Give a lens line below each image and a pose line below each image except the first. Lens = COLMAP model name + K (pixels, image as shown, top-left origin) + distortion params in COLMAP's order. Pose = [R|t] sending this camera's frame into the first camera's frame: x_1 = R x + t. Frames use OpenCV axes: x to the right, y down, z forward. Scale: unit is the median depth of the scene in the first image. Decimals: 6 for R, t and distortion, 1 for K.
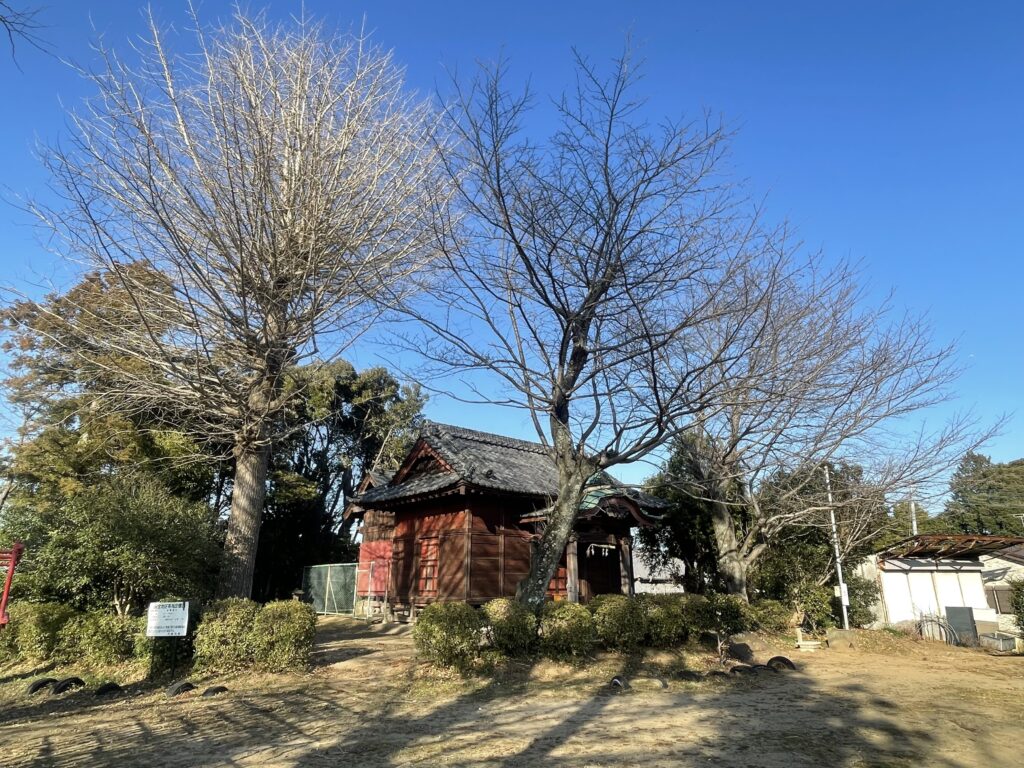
lens RADIAL K [[602.3, 0, 509.2], [0, 602.3, 385.3], [0, 0, 1]] dist [-0.009978, -0.002066]
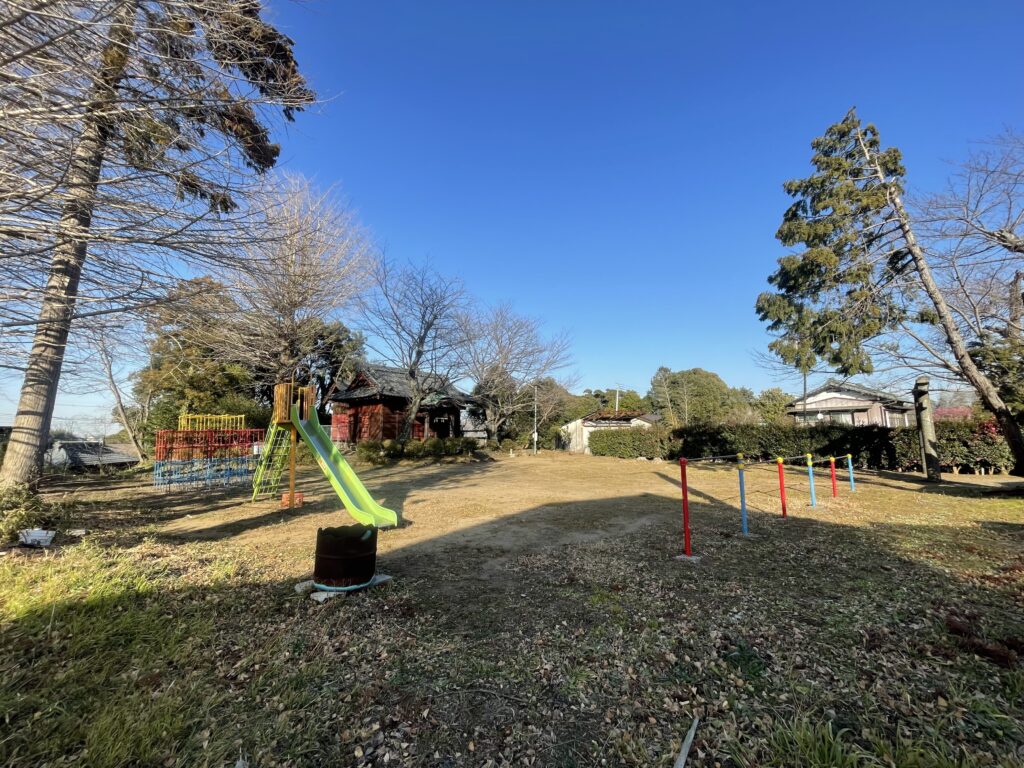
lens RADIAL K [[410.3, 0, 512.9], [0, 410.3, 380.2], [0, 0, 1]] dist [-0.000420, -0.000038]
pose [[0.981621, 0.014300, 0.190303, 0.122240], [-0.051102, 0.980469, 0.189919, -0.205649], [-0.183870, -0.196154, 0.963180, -0.592420]]
